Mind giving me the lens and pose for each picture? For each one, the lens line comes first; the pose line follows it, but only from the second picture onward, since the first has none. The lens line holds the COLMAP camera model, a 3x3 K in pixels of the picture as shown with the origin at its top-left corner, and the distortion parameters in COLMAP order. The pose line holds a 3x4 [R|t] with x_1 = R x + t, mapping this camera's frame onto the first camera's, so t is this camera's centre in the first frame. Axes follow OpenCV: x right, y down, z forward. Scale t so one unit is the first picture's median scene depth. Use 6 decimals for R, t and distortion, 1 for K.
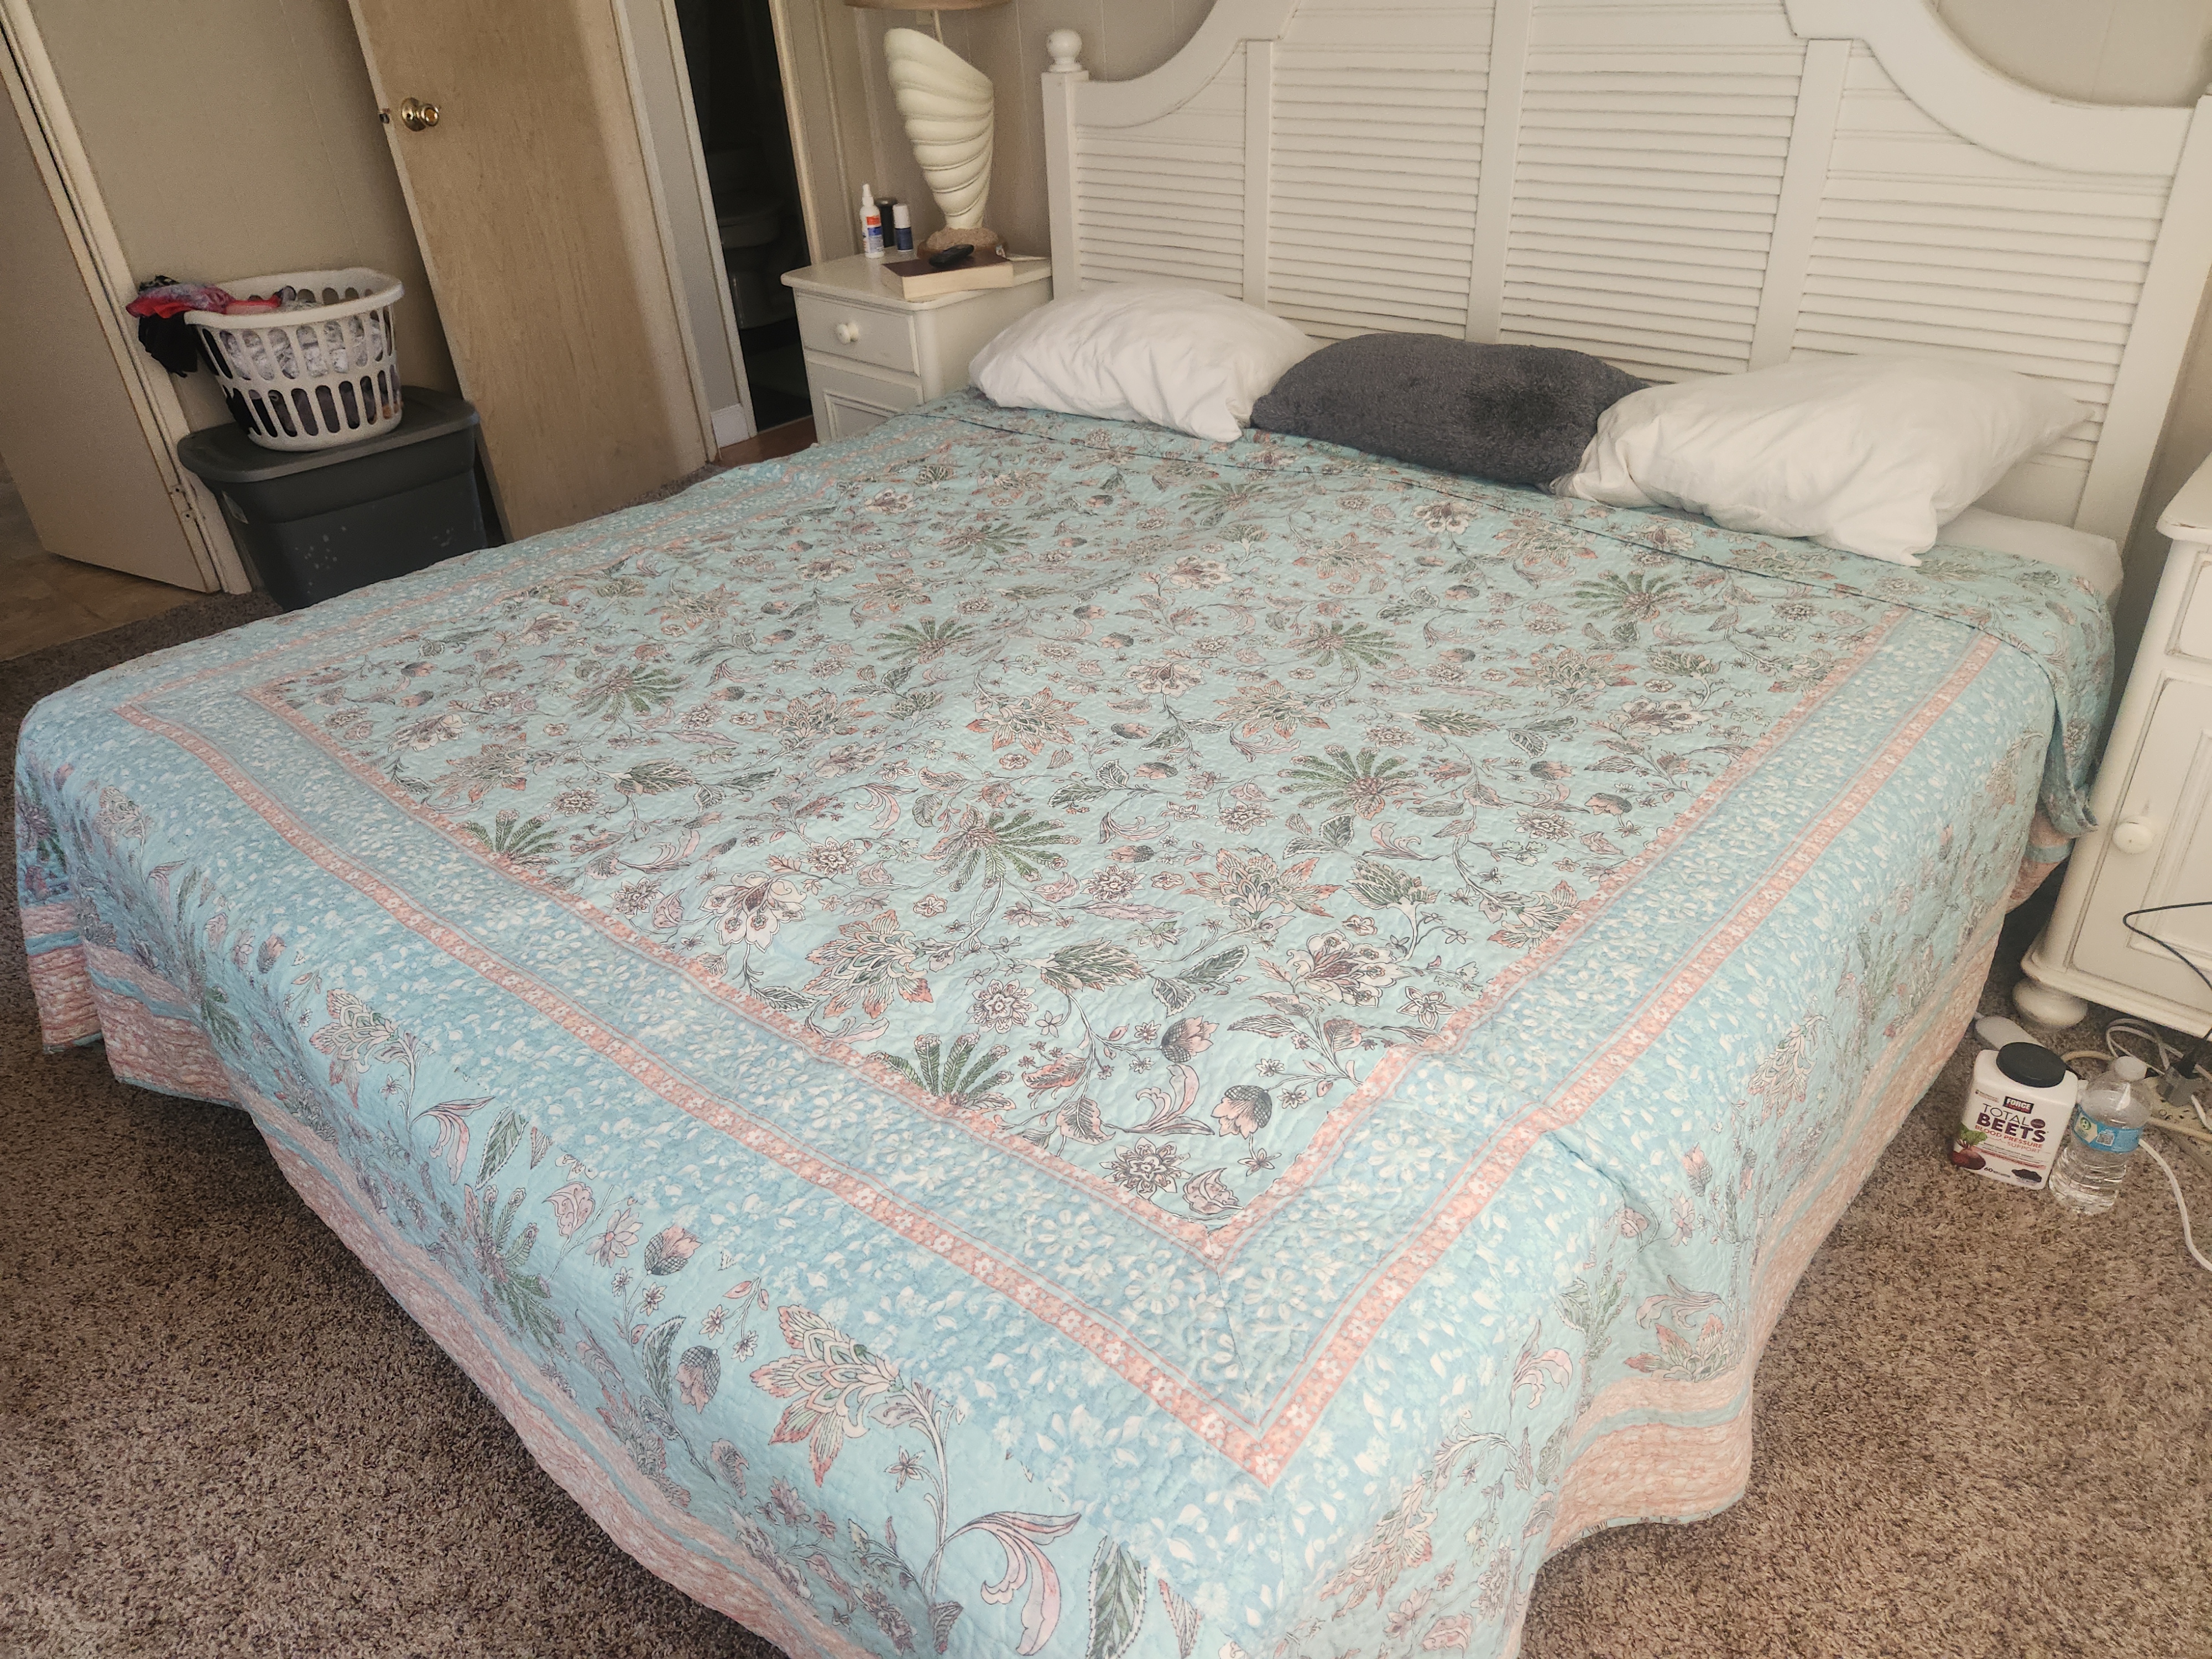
lens RADIAL K [[1488.7, 0, 1104.5], [0, 1488.7, 826.7], [0, 0, 1]] dist [0.065026, -0.057607]
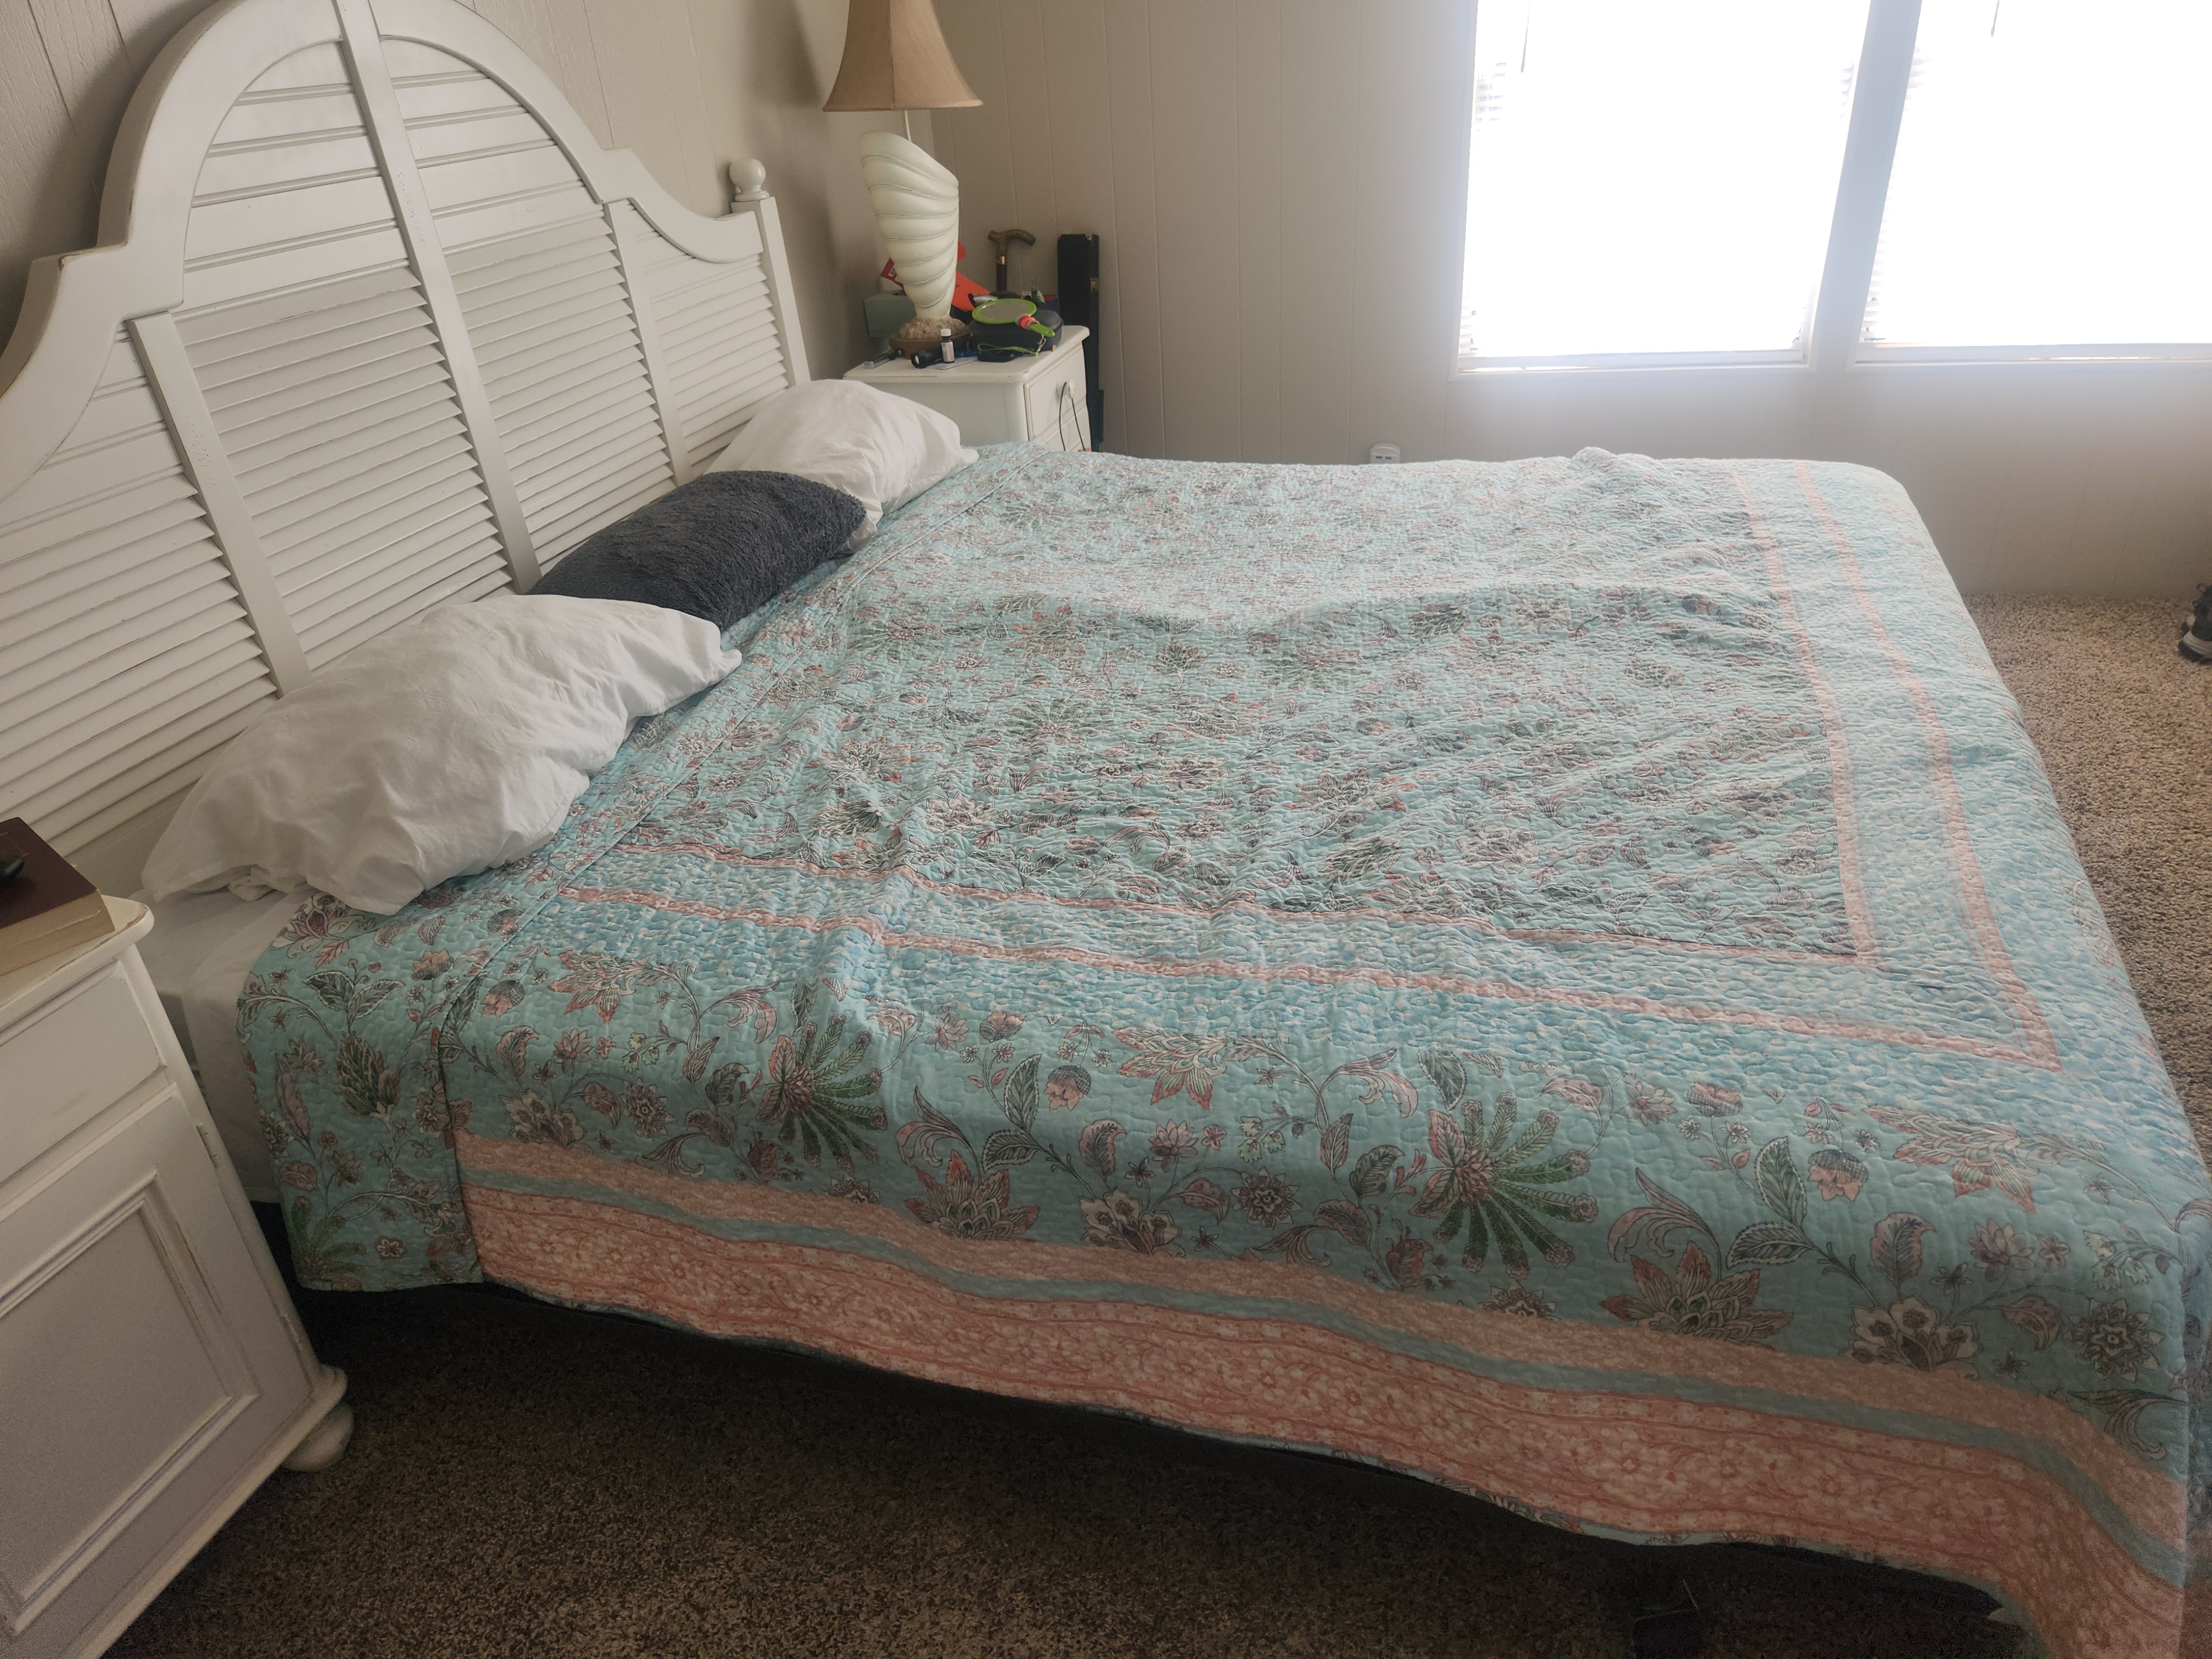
lens RADIAL K [[1488.7, 0, 1105.8], [0, 1488.7, 832.2], [0, 0, 1]] dist [0.065026, -0.057607]
pose [[-0.416535, -0.349886, 0.839094, -0.908002], [0.567743, 0.620755, 0.540677, -0.652480], [-0.710047, 0.701600, -0.059920, 1.172507]]
